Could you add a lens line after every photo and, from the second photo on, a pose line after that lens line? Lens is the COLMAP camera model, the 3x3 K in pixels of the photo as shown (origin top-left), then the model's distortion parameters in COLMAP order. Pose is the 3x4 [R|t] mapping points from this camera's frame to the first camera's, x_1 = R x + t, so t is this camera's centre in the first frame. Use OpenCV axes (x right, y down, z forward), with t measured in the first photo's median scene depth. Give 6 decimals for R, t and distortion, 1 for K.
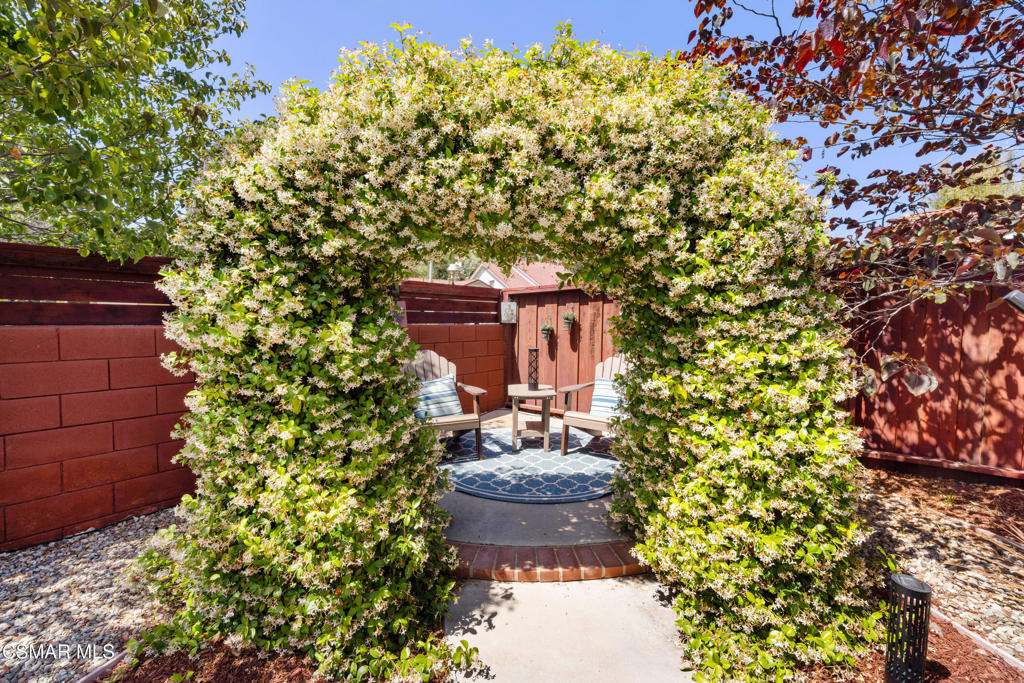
lens RADIAL K [[438.5, 0, 513.2], [0, 438.5, 337.6], [0, 0, 1]] dist [-0.009206, -0.000224]
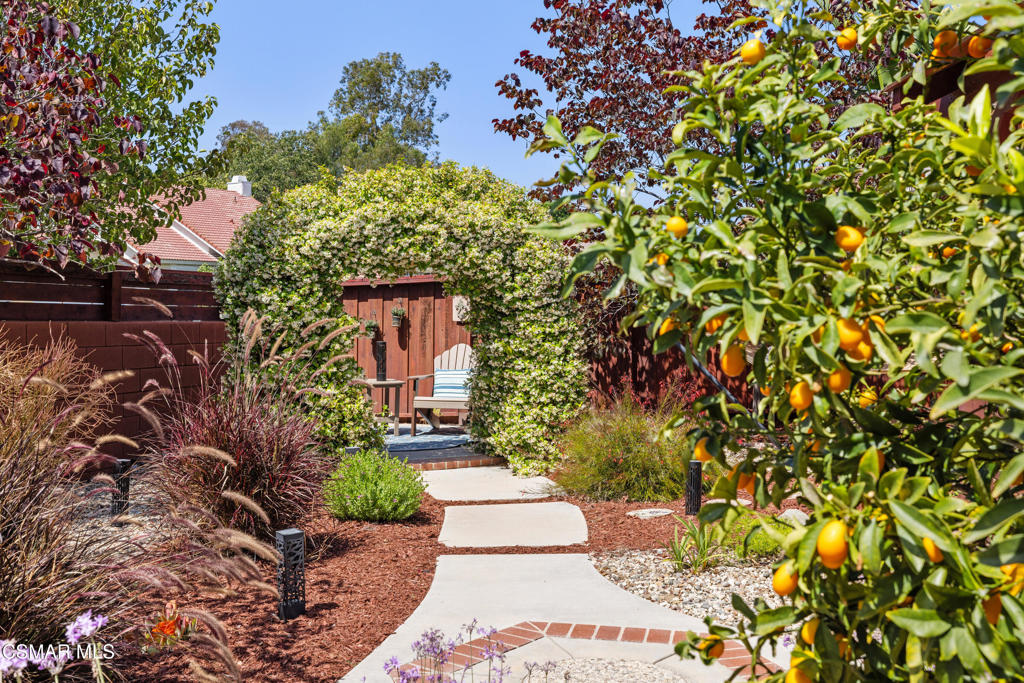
lens RADIAL K [[1127.7, 0, 509.3], [0, 1127.7, 341.6], [0, 0, 1]] dist [0.022731, 0.000000]
pose [[0.933255, -0.015090, 0.358896, -1.629884], [0.023541, 0.999539, -0.019187, 0.209232], [-0.358441, 0.026355, 0.933180, -4.233519]]
